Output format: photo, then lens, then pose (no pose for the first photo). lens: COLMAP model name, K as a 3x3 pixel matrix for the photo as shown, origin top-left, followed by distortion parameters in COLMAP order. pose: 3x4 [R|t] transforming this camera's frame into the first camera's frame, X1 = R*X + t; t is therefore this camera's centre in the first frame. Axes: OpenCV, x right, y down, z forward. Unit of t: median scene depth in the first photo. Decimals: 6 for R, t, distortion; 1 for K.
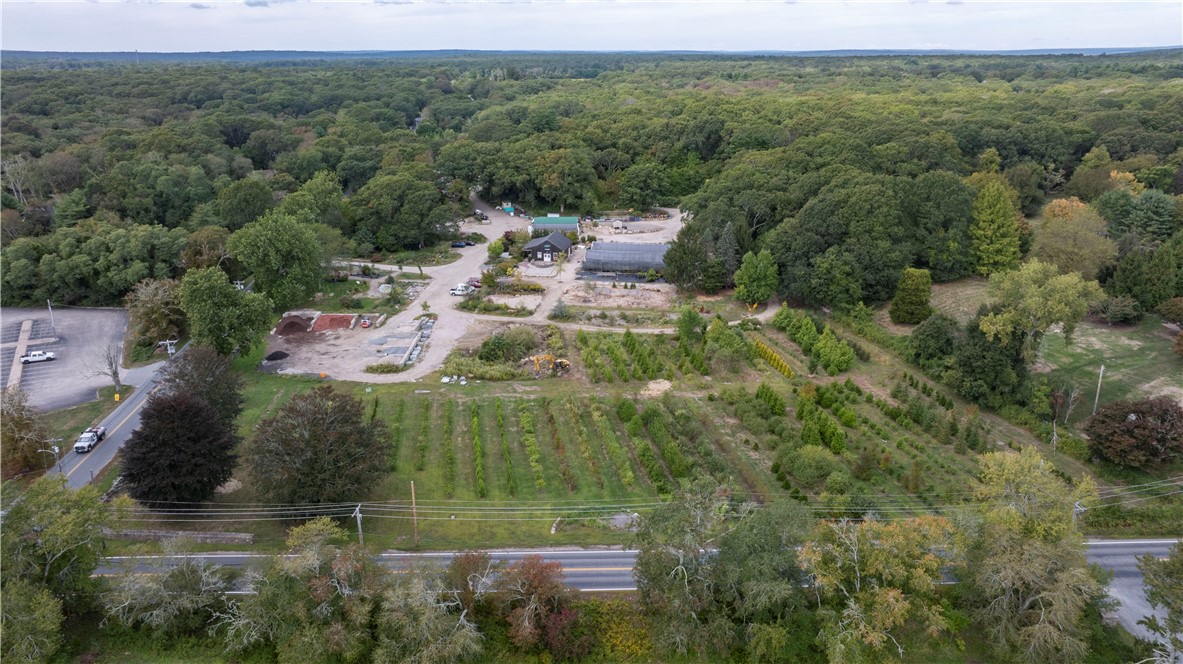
lens RADIAL K [[829.8, 0, 595.5], [0, 829.8, 328.7], [0, 0, 1]] dist [-0.045804, 0.051538]
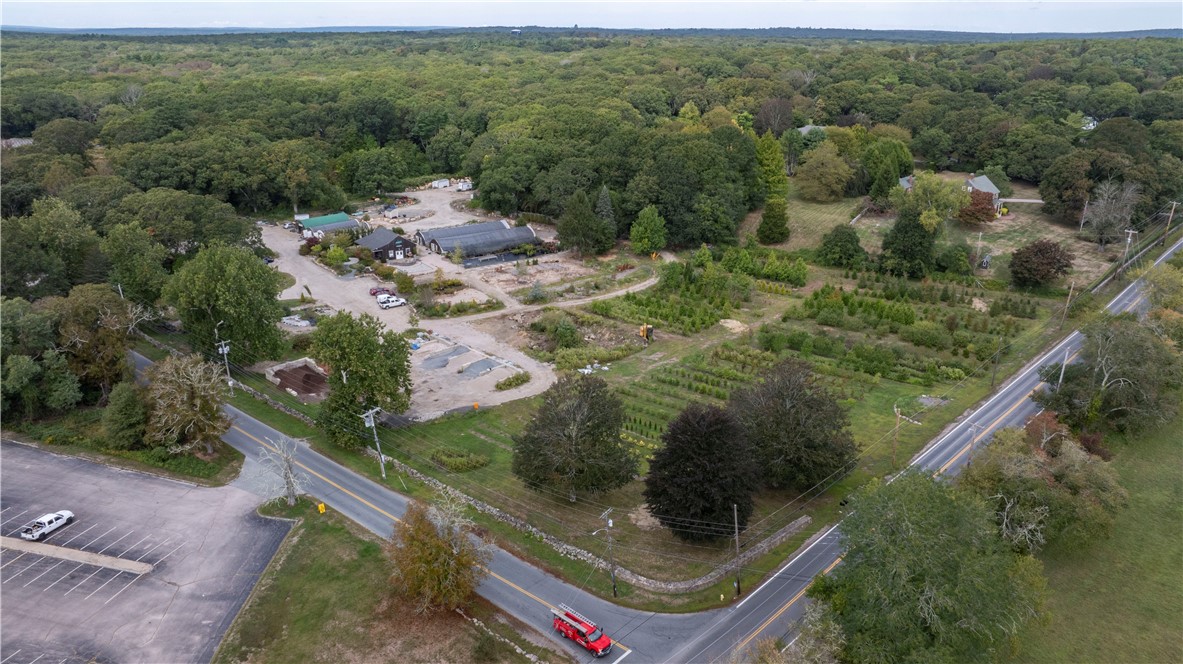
lens RADIAL K [[829.8, 0, 595.5], [0, 829.8, 328.7], [0, 0, 1]] dist [-0.045804, 0.051538]
pose [[0.713633, -0.235876, 0.659613, -0.645955], [0.219648, 0.969466, 0.109042, -0.072204], [-0.665193, 0.067067, 0.743653, 0.220476]]
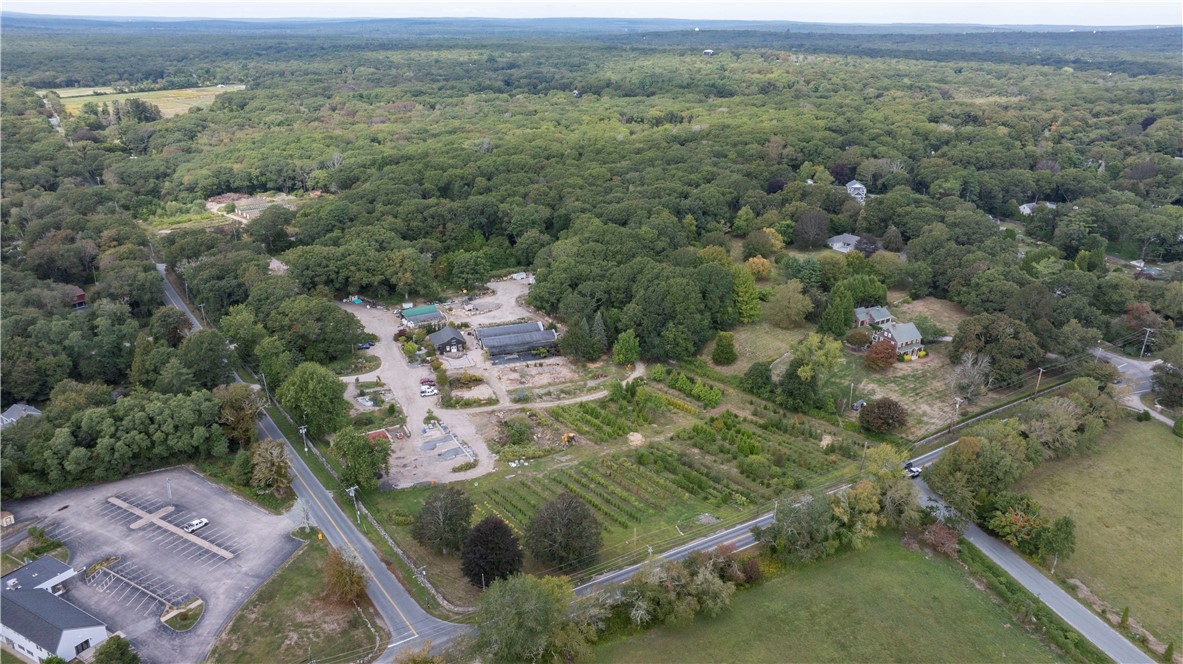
lens RADIAL K [[823.3, 0, 596.0], [0, 823.3, 333.9], [0, 0, 1]] dist [-0.023833, -0.004366]
pose [[0.867079, -0.170372, 0.468133, -0.583056], [0.149258, 0.985379, 0.082161, -0.226501], [-0.475286, -0.001368, 0.879830, -0.335860]]
